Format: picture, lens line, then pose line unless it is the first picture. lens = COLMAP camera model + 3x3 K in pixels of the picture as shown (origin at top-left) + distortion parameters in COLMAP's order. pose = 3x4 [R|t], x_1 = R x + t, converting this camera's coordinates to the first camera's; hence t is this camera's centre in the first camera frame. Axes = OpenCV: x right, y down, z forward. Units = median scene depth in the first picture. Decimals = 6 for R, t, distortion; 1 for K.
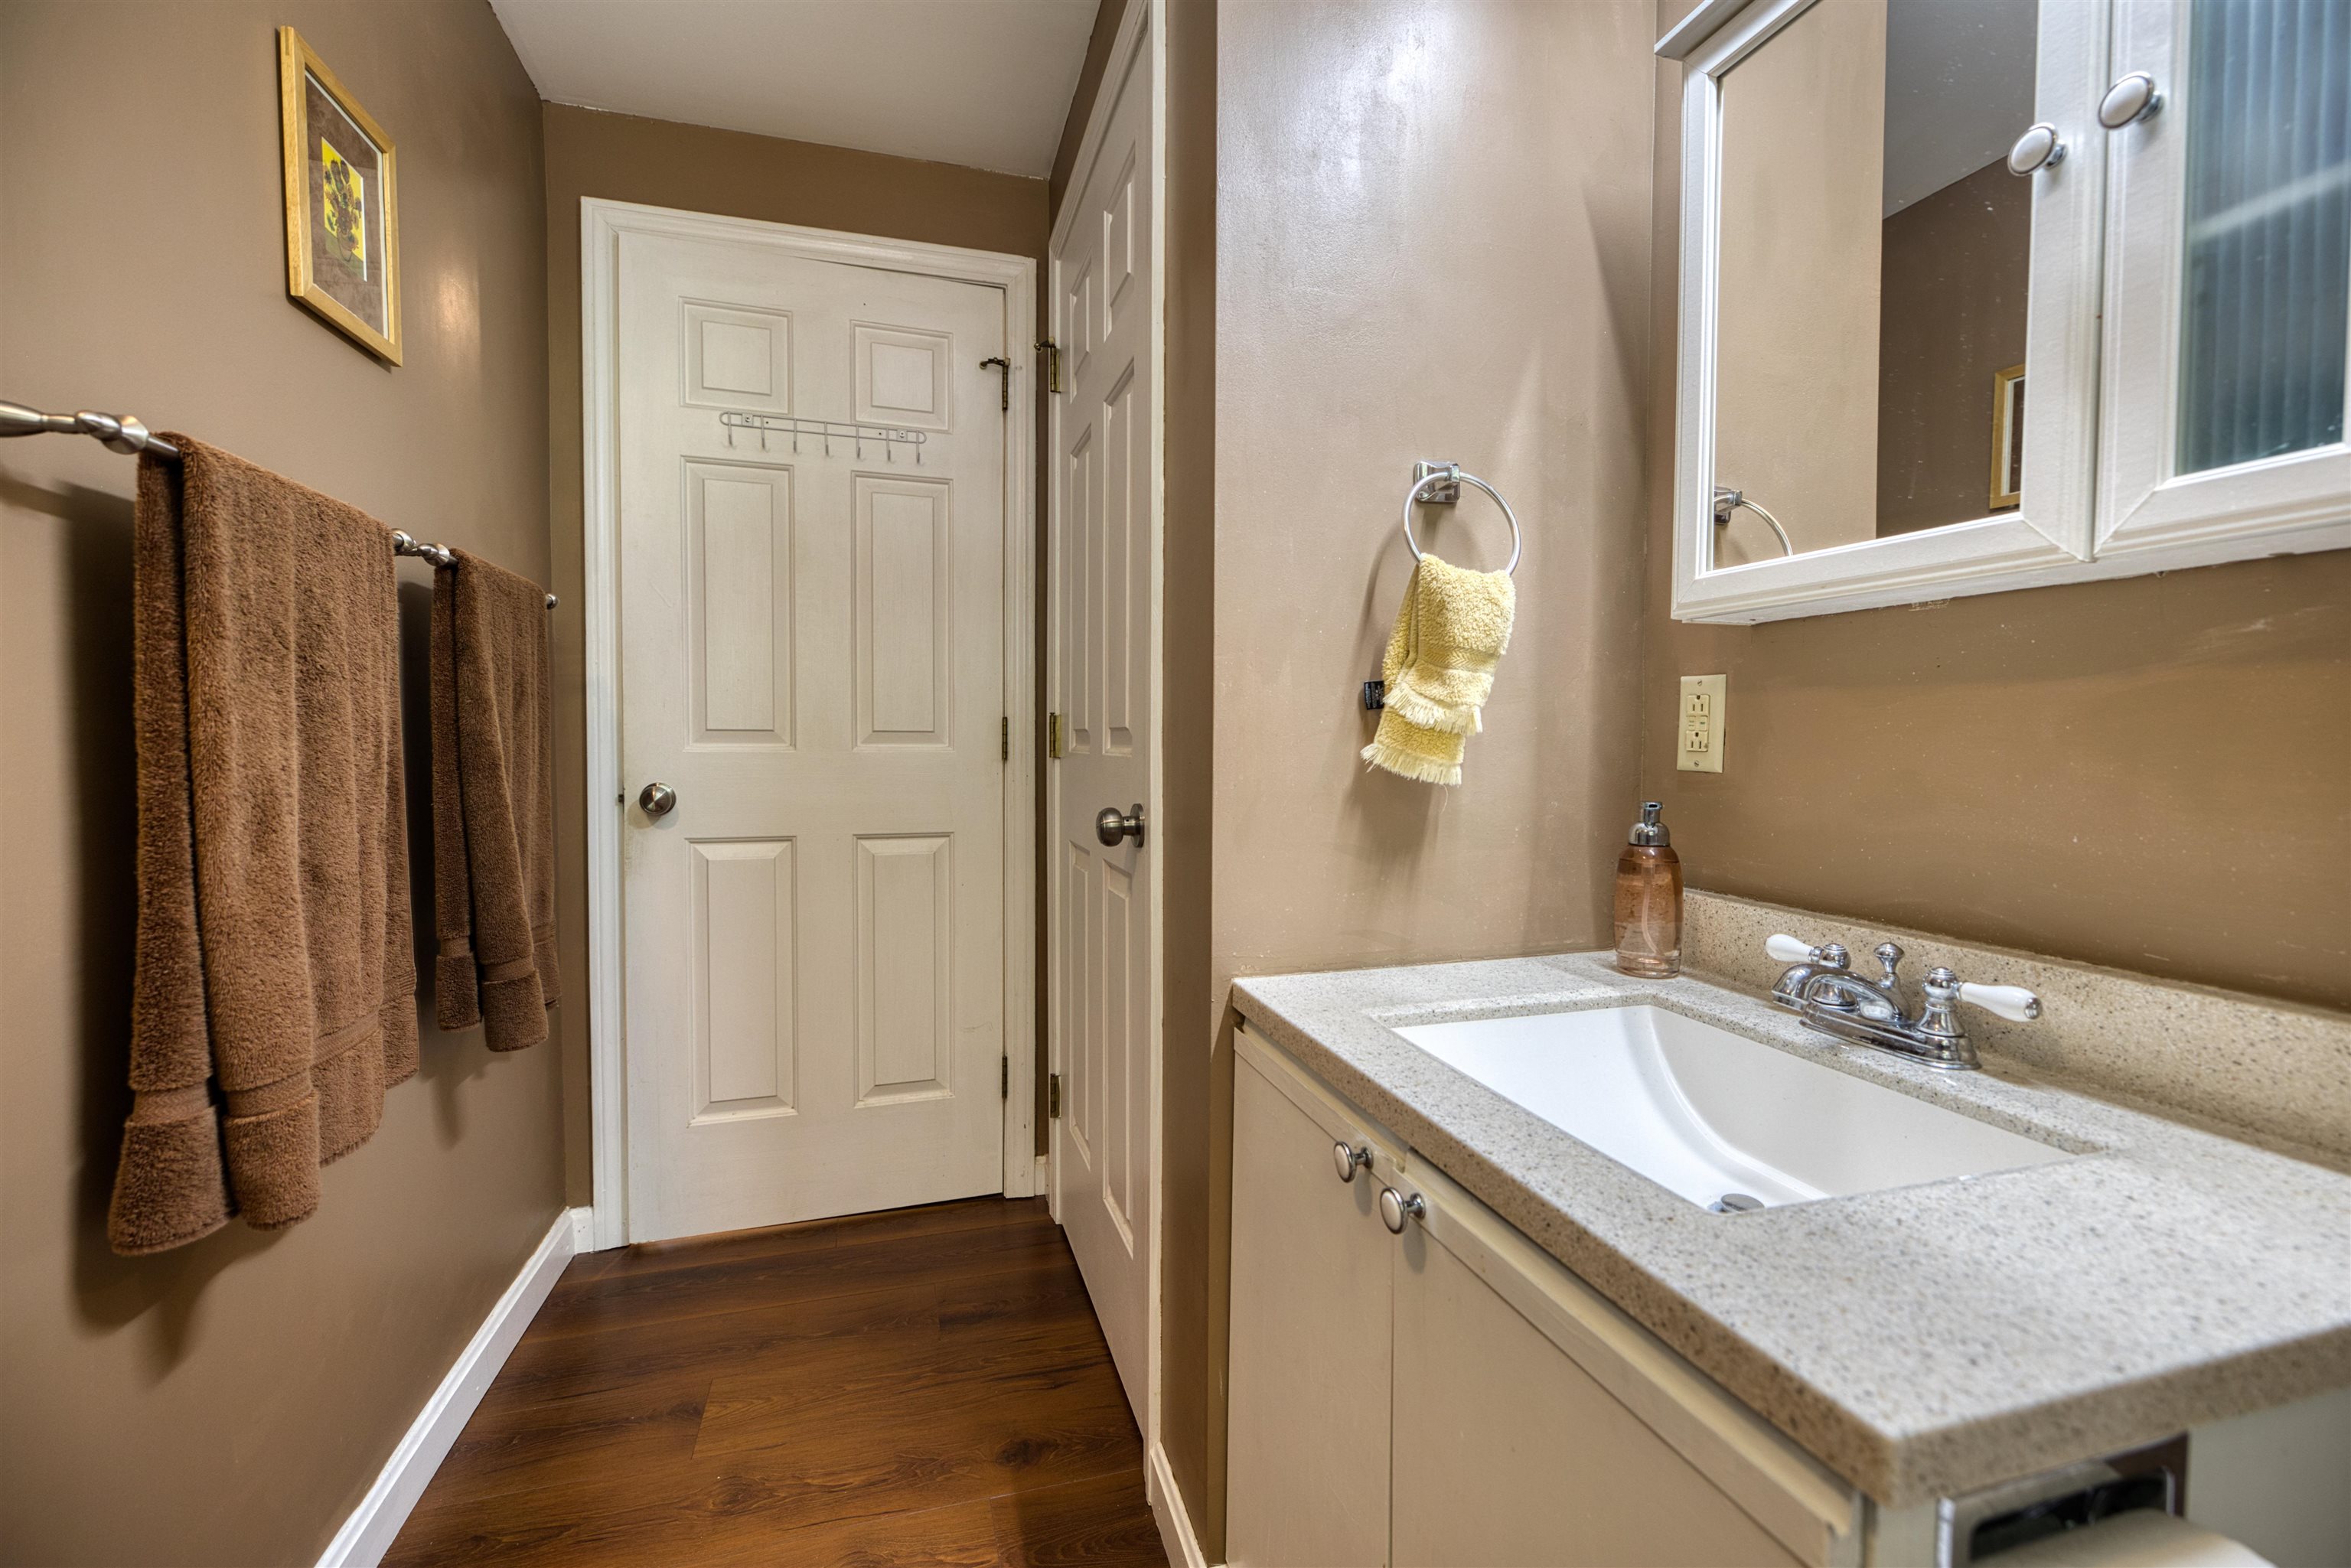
lens RADIAL K [[1010.7, 0, 1179.5], [0, 1010.7, 773.0], [0, 0, 1]] dist [0.000089, 0.000914]
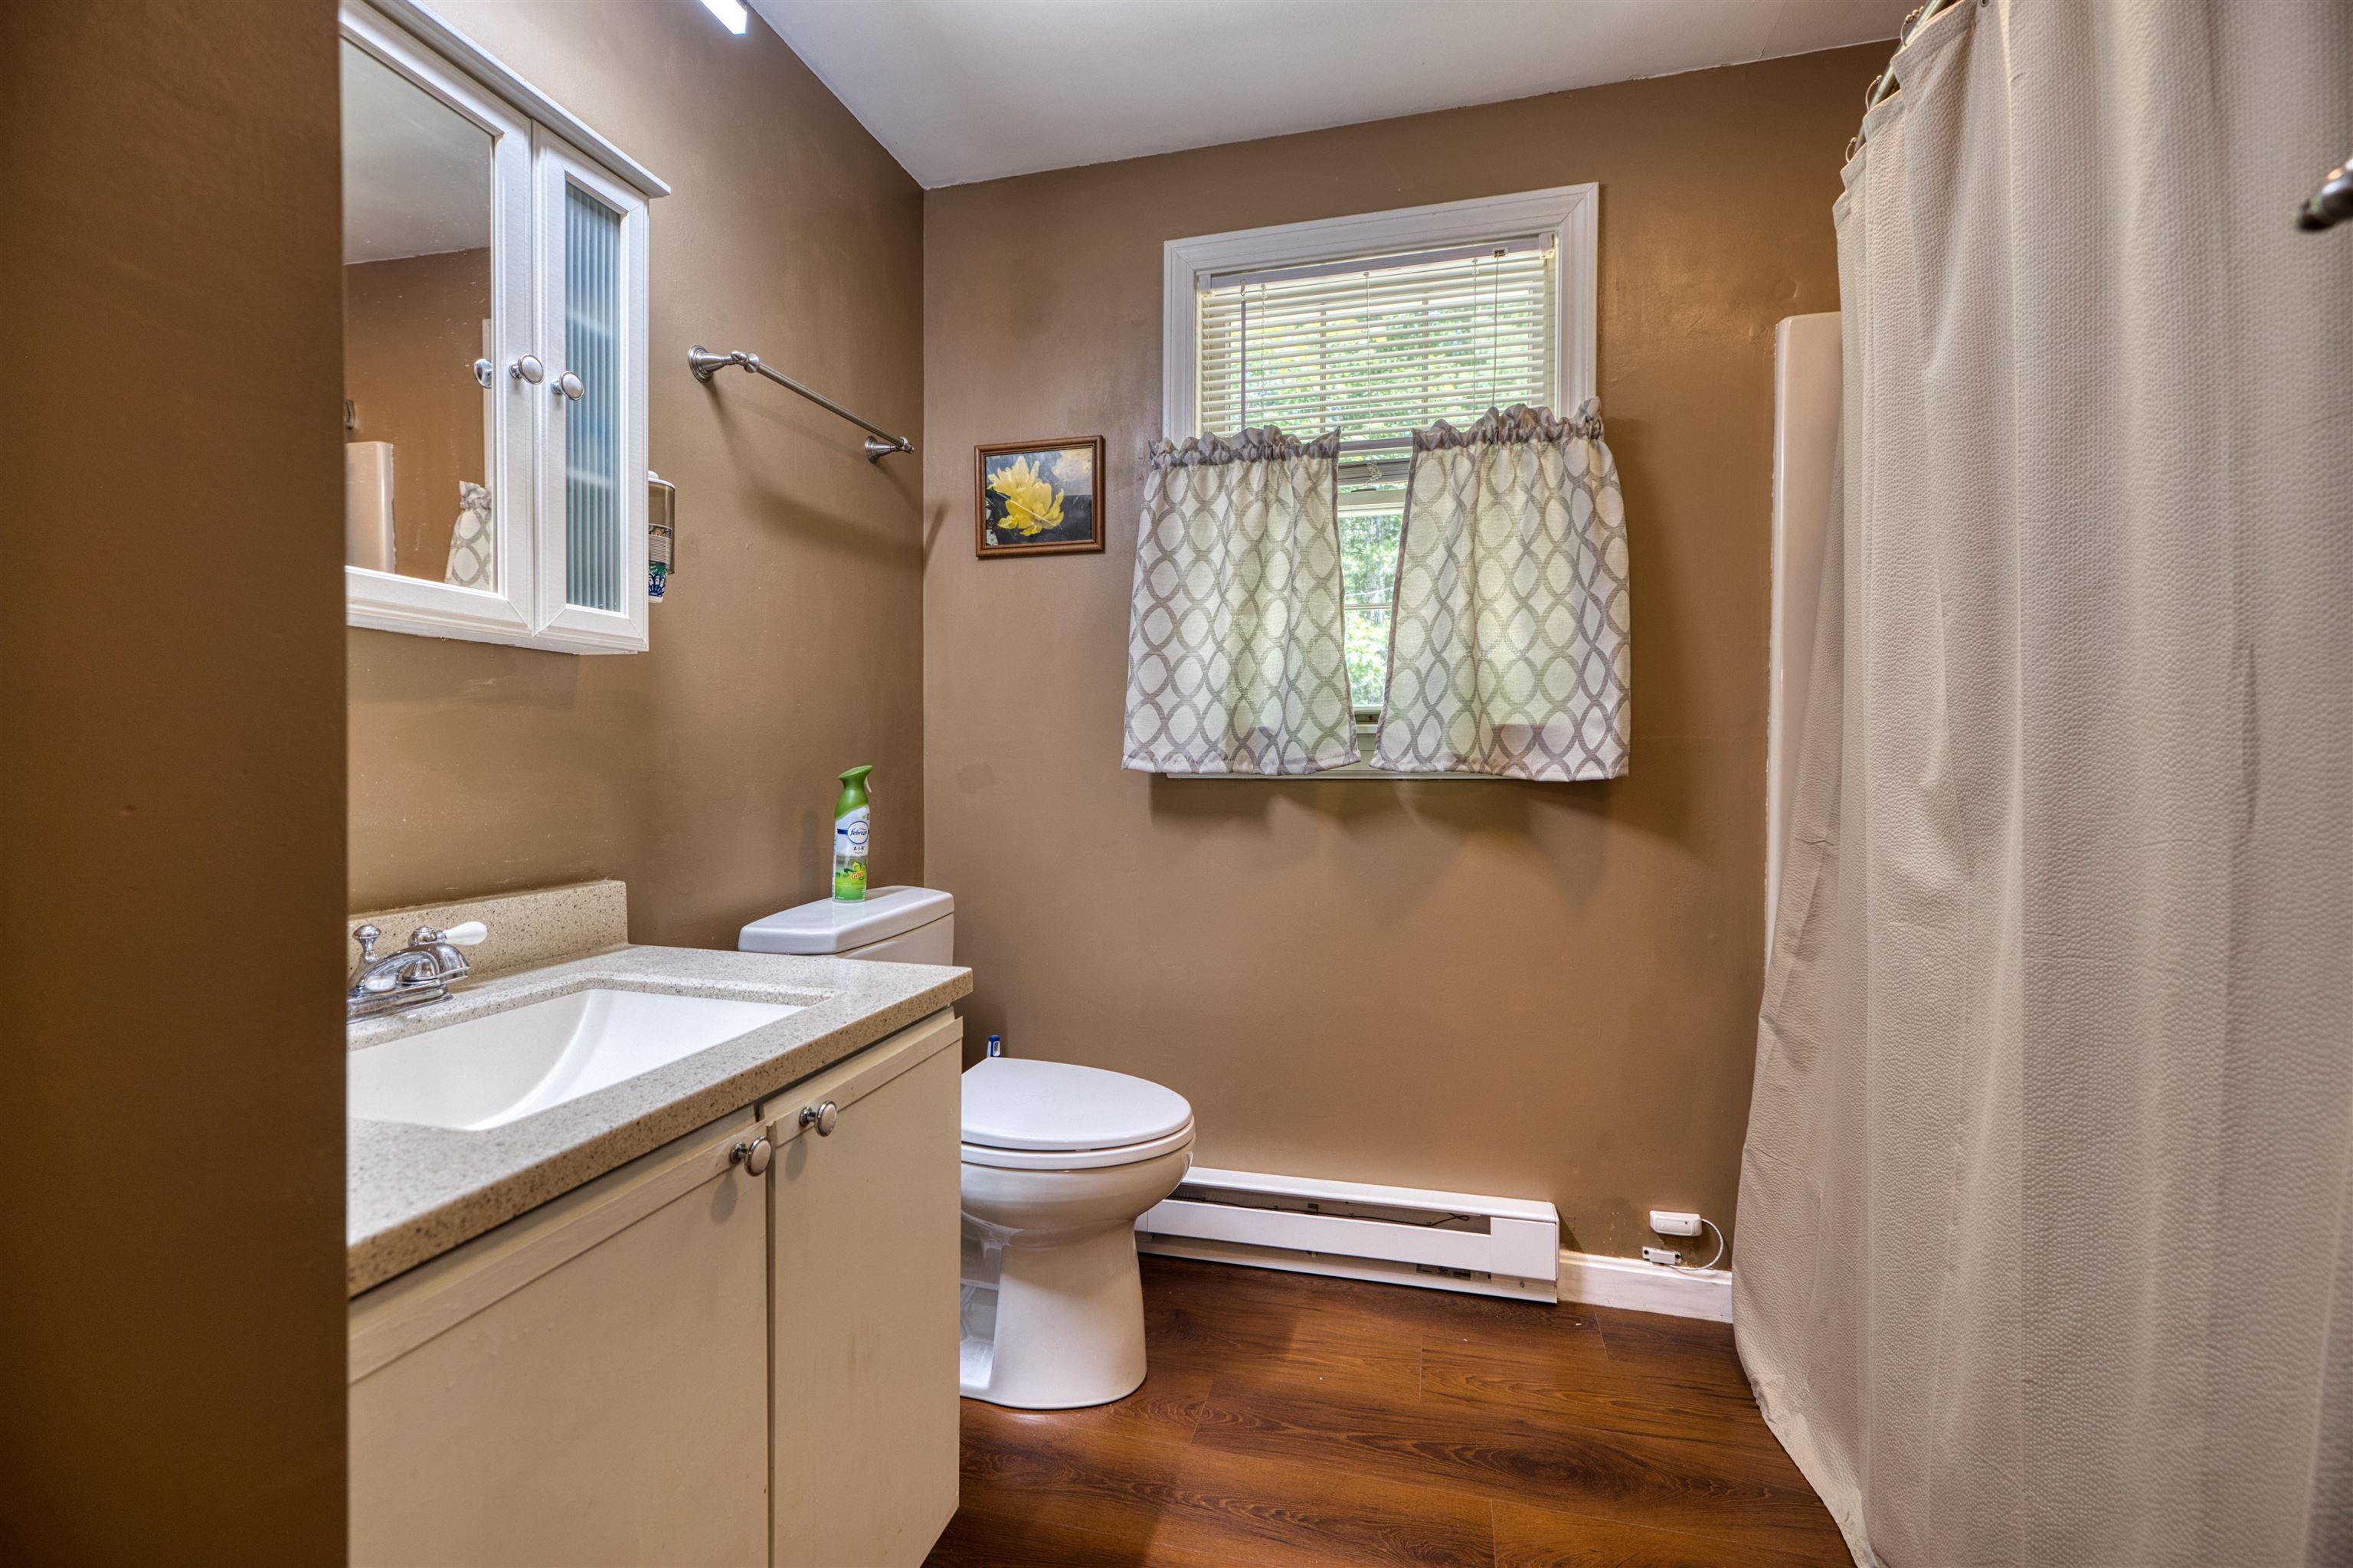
lens RADIAL K [[1029.1, 0, 1182.6], [0, 1029.1, 775.1], [0, 0, 1]] dist [0.000585, 0.000889]
pose [[-0.861140, -0.020097, 0.507971, -0.909965], [0.007696, 0.998588, 0.052553, -0.074153], [-0.508310, 0.049165, -0.859770, 2.047638]]
